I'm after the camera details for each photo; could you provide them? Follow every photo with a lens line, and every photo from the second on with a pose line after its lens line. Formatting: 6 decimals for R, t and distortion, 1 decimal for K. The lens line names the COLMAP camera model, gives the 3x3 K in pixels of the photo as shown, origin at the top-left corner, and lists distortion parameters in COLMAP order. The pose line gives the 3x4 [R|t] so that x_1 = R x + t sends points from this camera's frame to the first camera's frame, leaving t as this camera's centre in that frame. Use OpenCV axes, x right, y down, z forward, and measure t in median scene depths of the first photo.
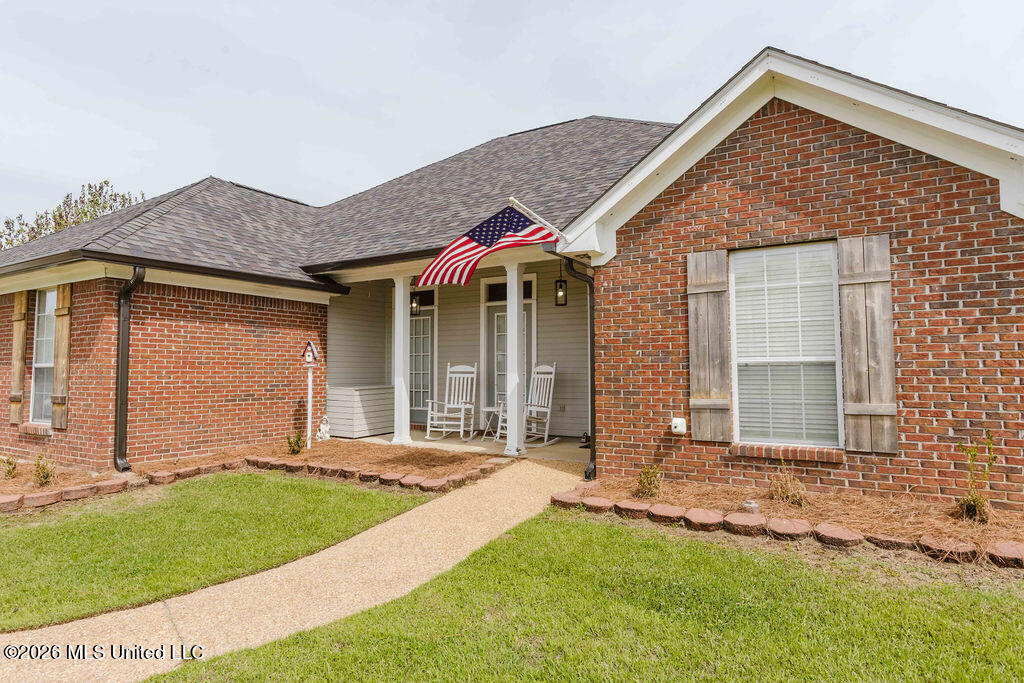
lens RADIAL K [[593.0, 0, 516.2], [0, 593.0, 337.4], [0, 0, 1]] dist [0.002160, -0.001378]
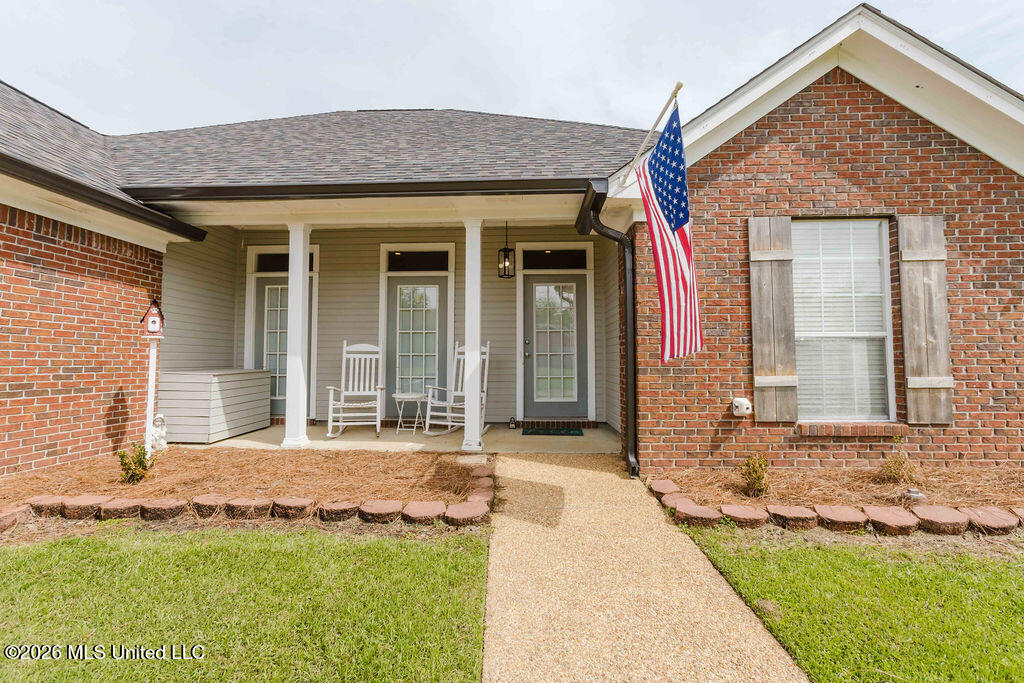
lens RADIAL K [[455.3, 0, 501.5], [0, 455.3, 336.7], [0, 0, 1]] dist [-0.003440, 0.002763]
pose [[0.874684, 0.027243, 0.483926, -0.384504], [-0.028119, 0.999590, -0.005449, 0.058116], [-0.483876, -0.008842, 0.875092, 0.582416]]
